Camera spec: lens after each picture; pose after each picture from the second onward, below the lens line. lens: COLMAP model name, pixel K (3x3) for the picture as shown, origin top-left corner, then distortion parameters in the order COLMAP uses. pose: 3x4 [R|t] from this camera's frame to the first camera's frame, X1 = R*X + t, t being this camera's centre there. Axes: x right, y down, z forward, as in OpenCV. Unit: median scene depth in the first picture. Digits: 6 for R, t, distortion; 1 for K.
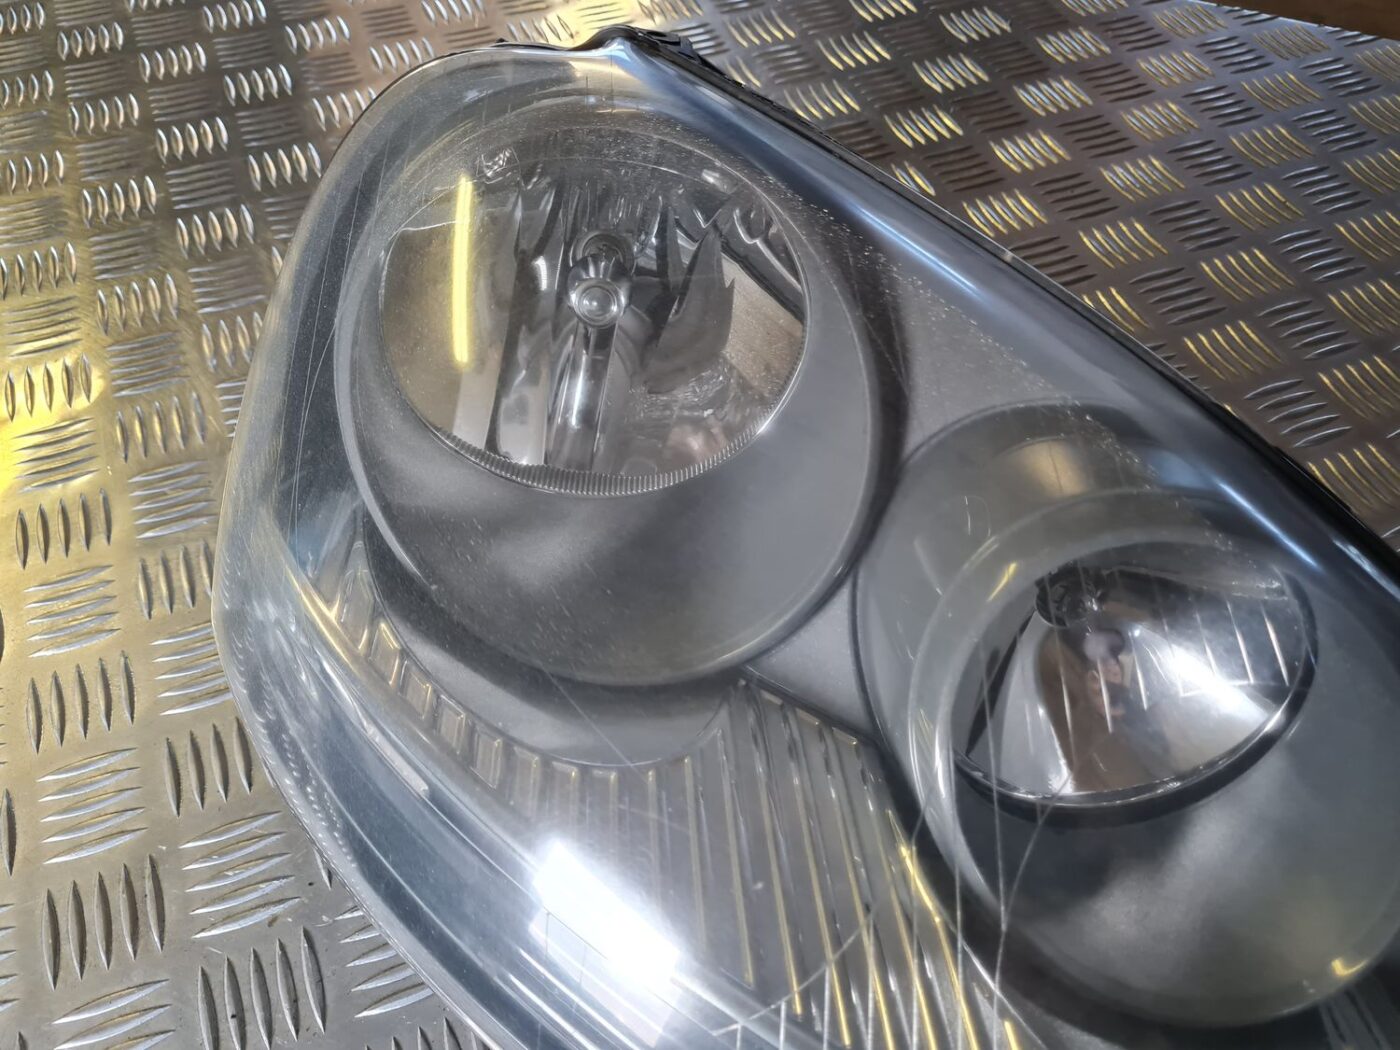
lens RADIAL K [[1073.0, 0, 694.7], [0, 1073.0, 507.8], [0, 0, 1]] dist [-0.007878, -0.004303]
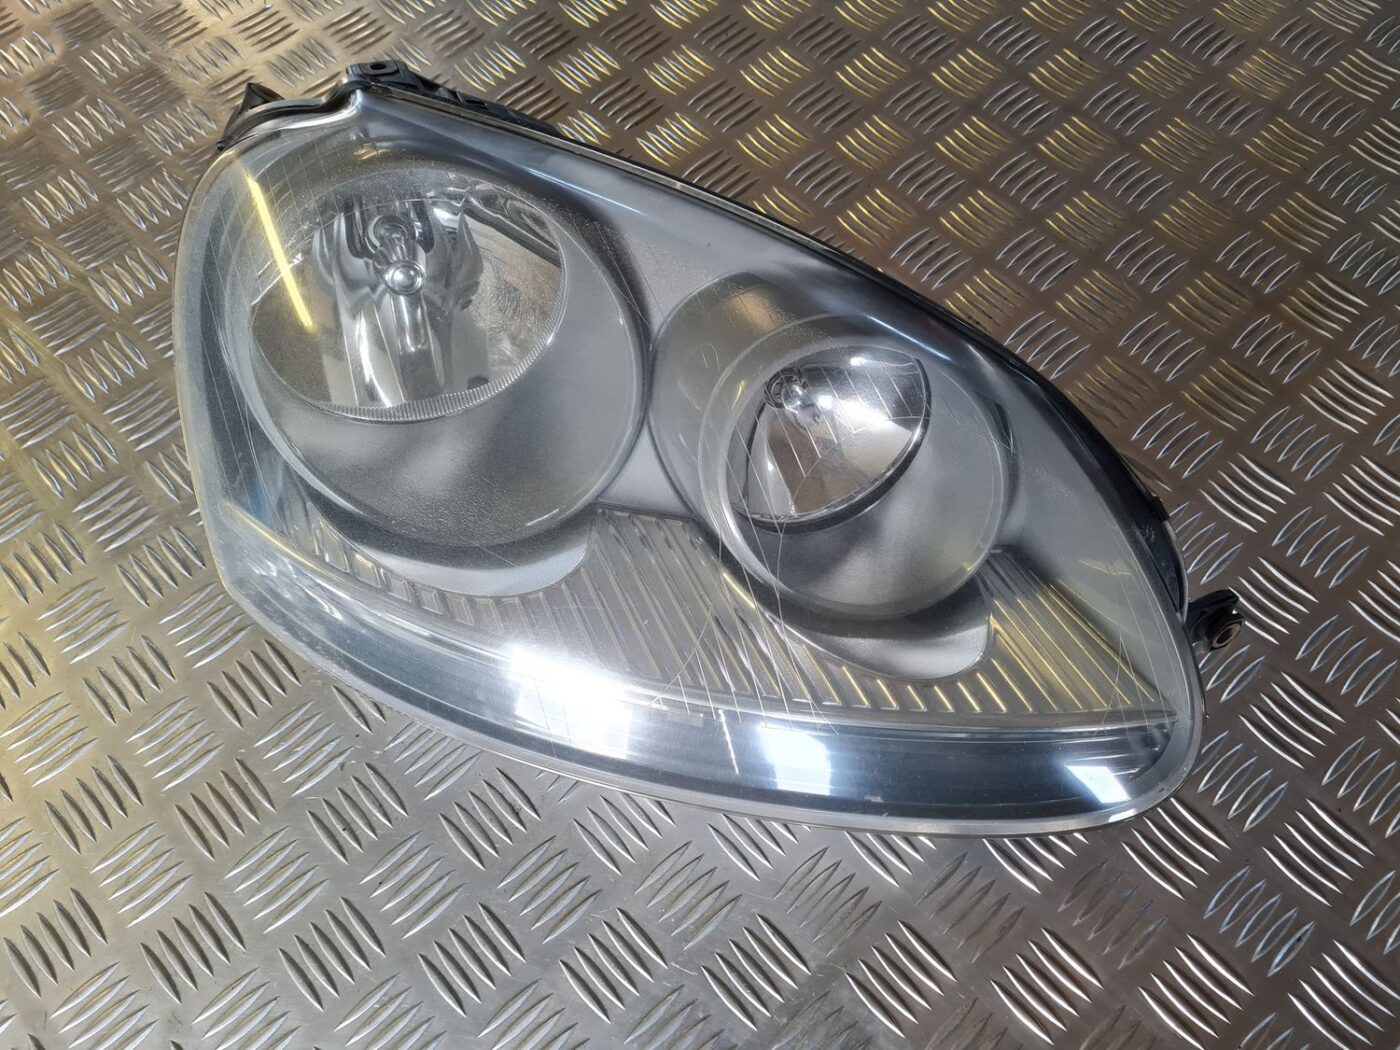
lens RADIAL K [[1073.0, 0, 697.8], [0, 1073.0, 521.1], [0, 0, 1]] dist [-0.007878, -0.004303]
pose [[0.936917, -0.324527, 0.129882, -0.021285], [0.290347, 0.929410, 0.227807, -0.099127], [-0.194644, -0.175725, 0.965005, -0.381259]]
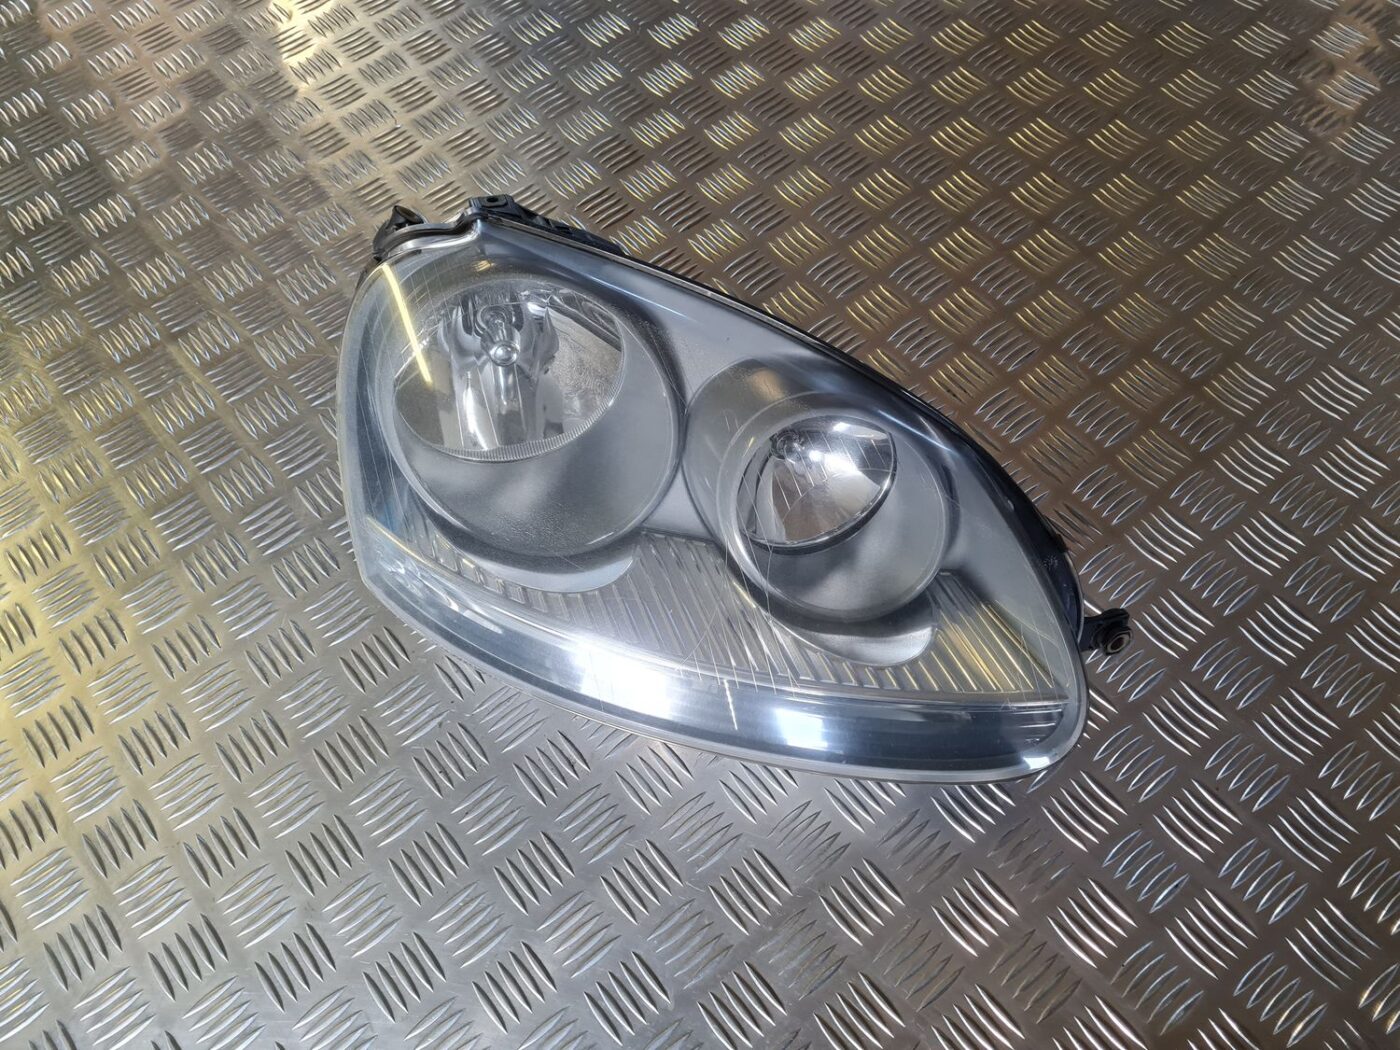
lens RADIAL K [[1073.0, 0, 714.7], [0, 1073.0, 519.0], [0, 0, 1]] dist [-0.007878, -0.004303]
pose [[0.951664, -0.288828, 0.104468, -0.024110], [0.268404, 0.947409, 0.174285, -0.136716], [-0.149312, -0.137821, 0.979138, -0.763628]]
